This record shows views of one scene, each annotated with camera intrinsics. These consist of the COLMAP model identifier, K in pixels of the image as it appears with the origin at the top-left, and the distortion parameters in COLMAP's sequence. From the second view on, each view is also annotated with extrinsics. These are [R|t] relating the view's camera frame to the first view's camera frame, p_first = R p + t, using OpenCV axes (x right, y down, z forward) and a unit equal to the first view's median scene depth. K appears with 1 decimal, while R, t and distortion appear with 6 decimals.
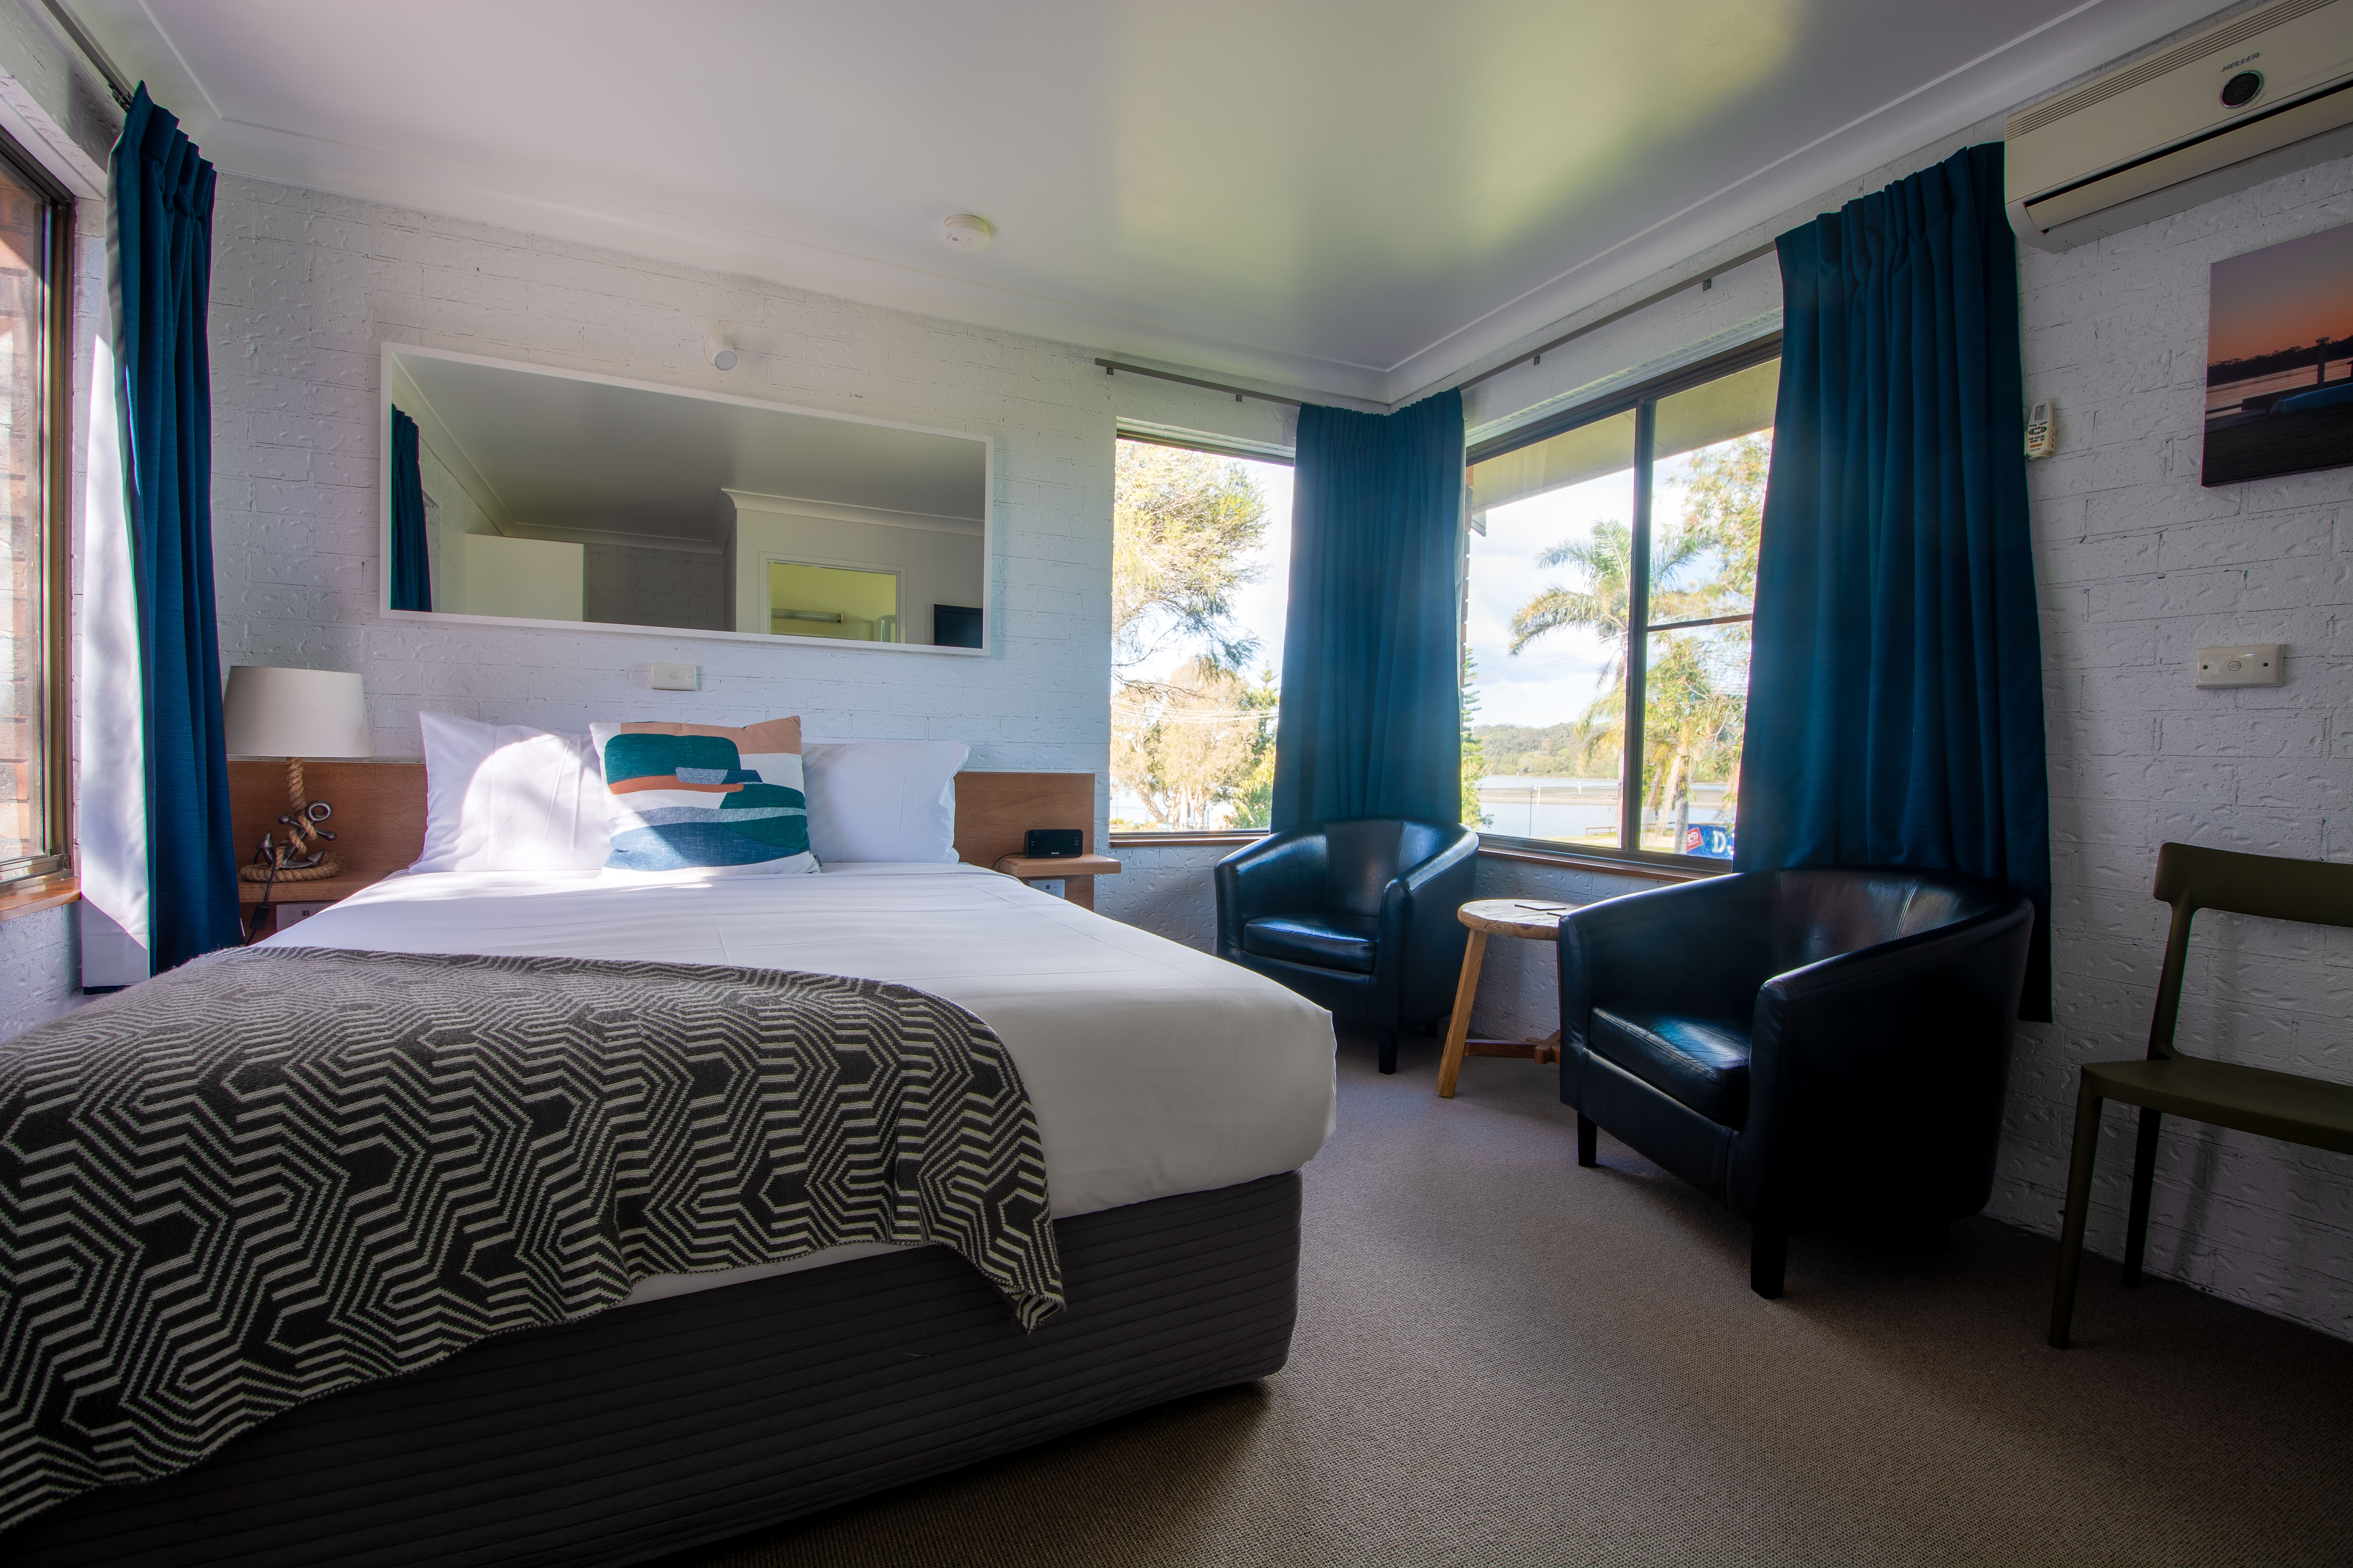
lens RADIAL K [[1071.8, 0, 1208.3], [0, 1071.8, 790.9], [0, 0, 1]] dist [0.034308, -0.000318]
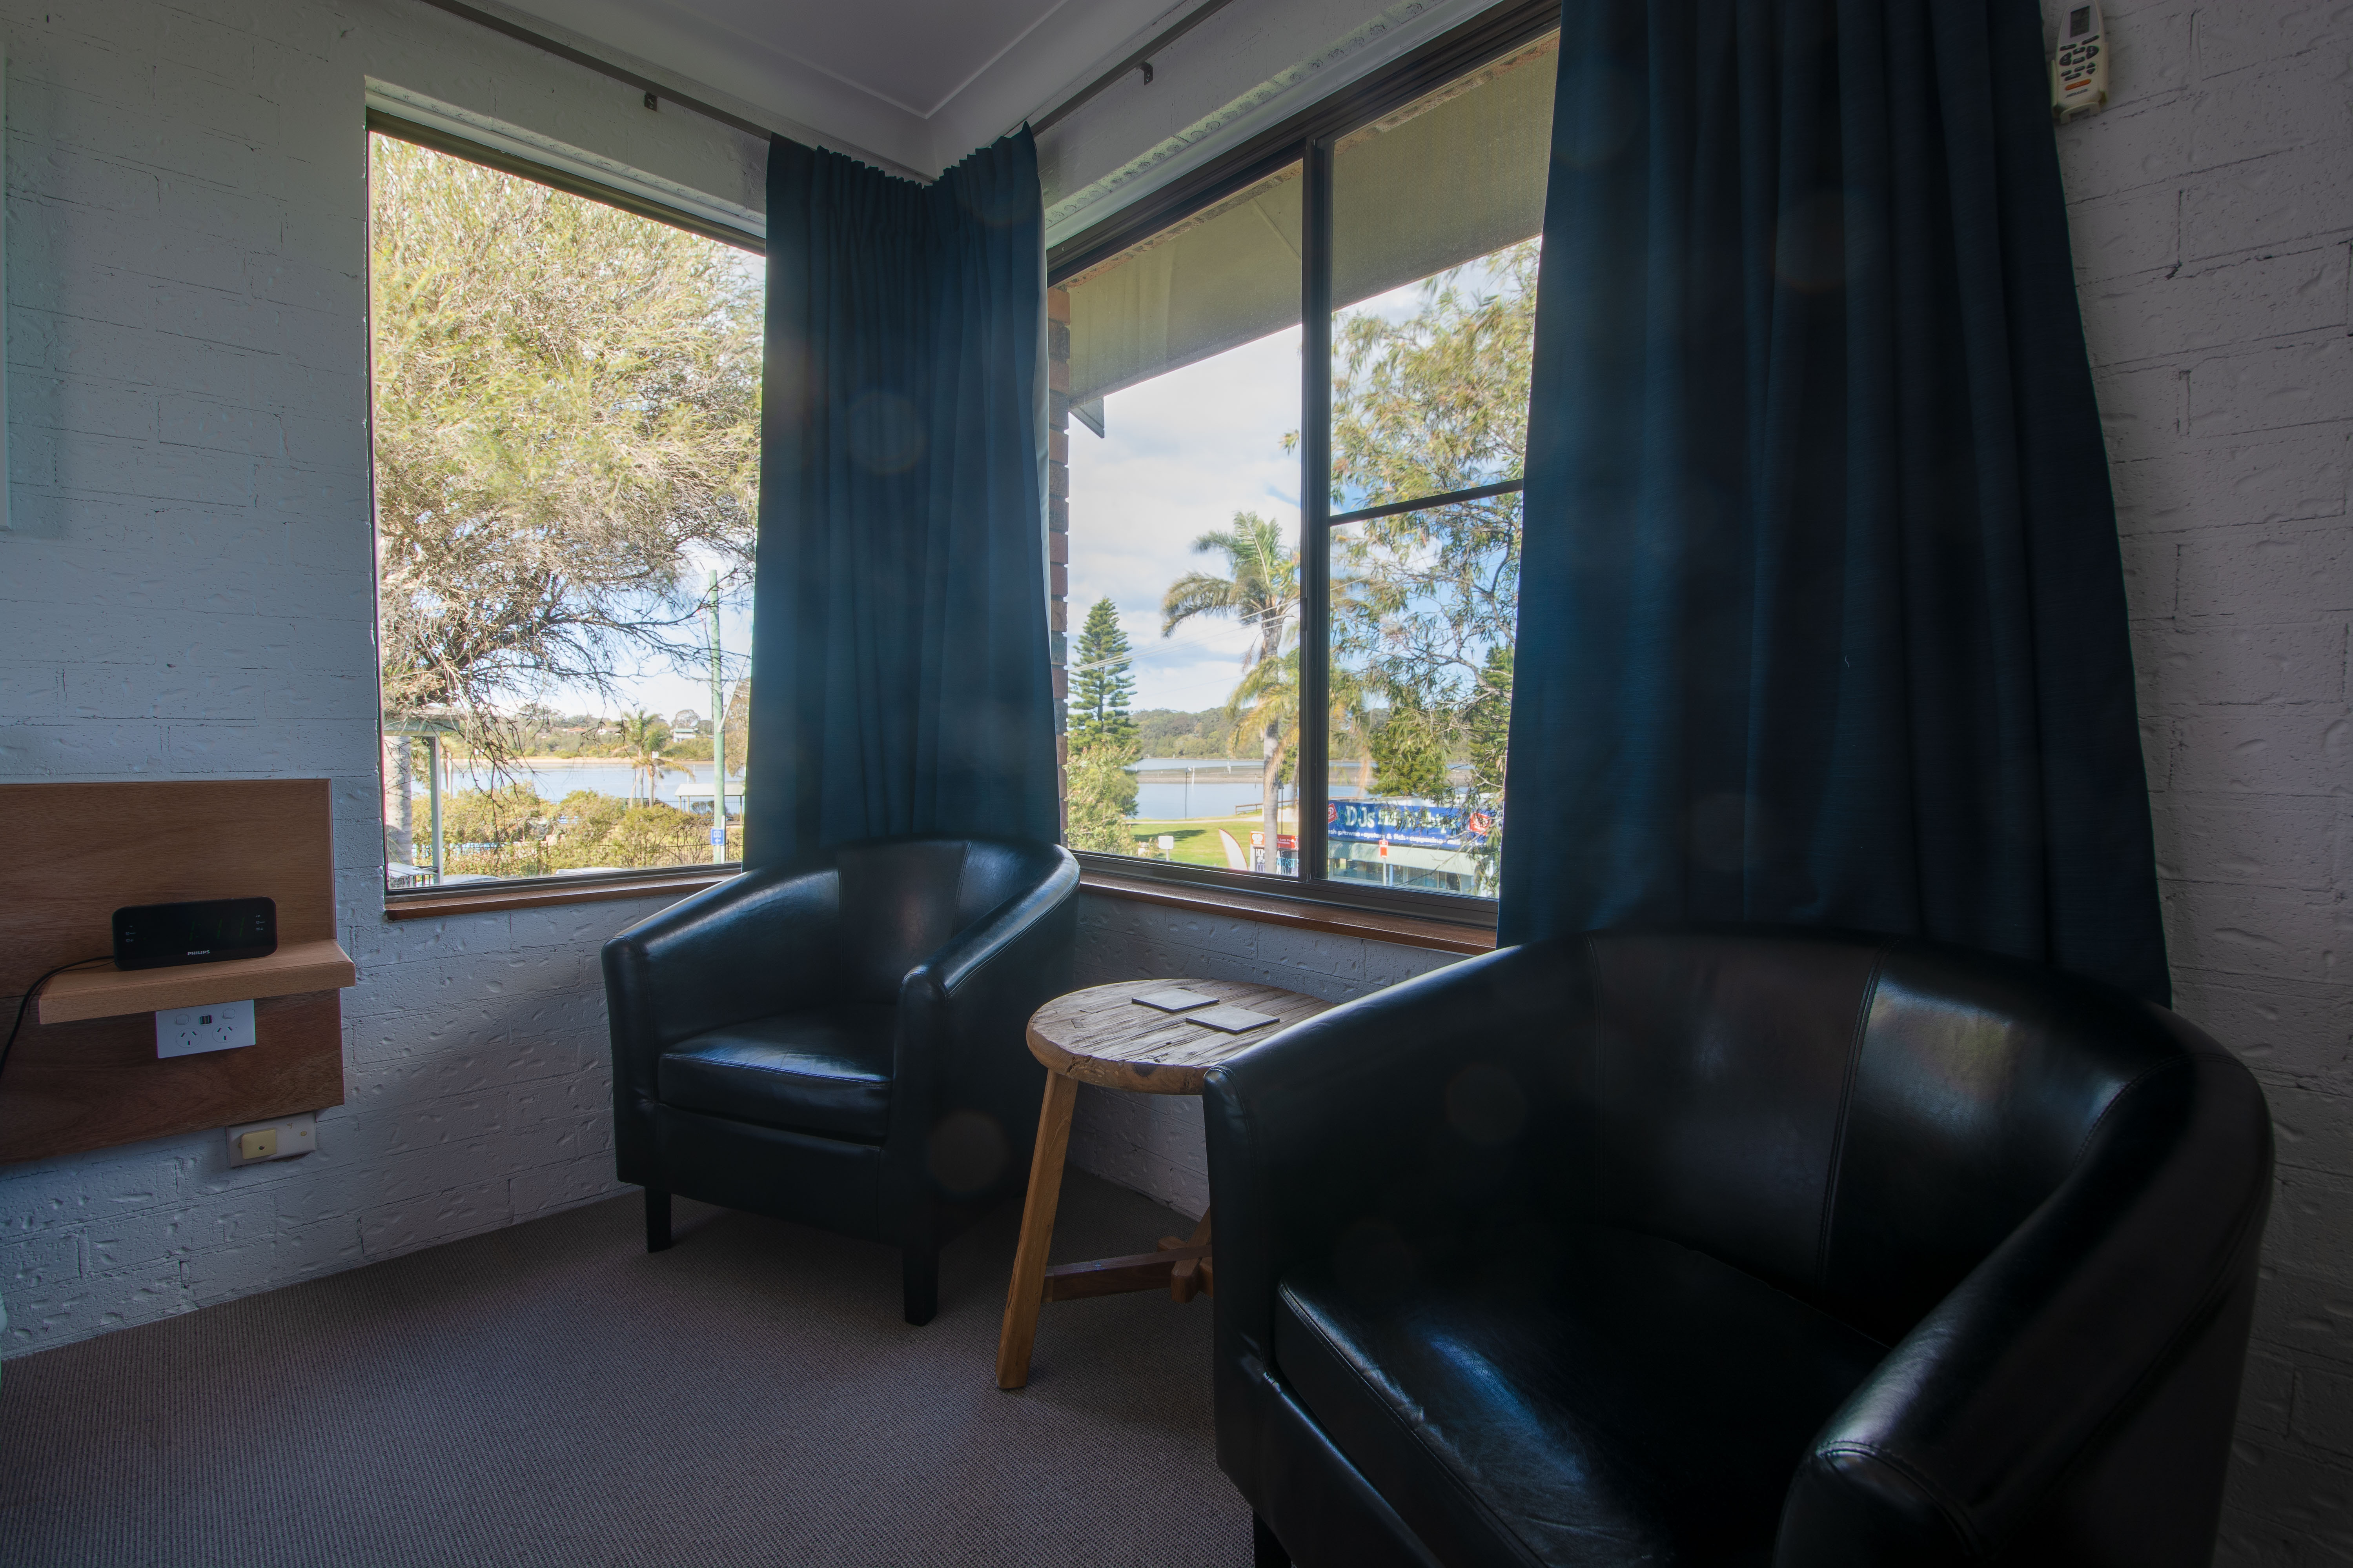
lens RADIAL K [[1071.7, 0, 1208.3], [0, 1071.7, 790.9], [0, 0, 1]] dist [0.034308, -0.000318]
pose [[0.951215, -0.032681, 0.306794, 0.129685], [0.028431, 0.999428, 0.018315, -0.009144], [-0.307217, -0.008700, 0.951600, 0.385914]]
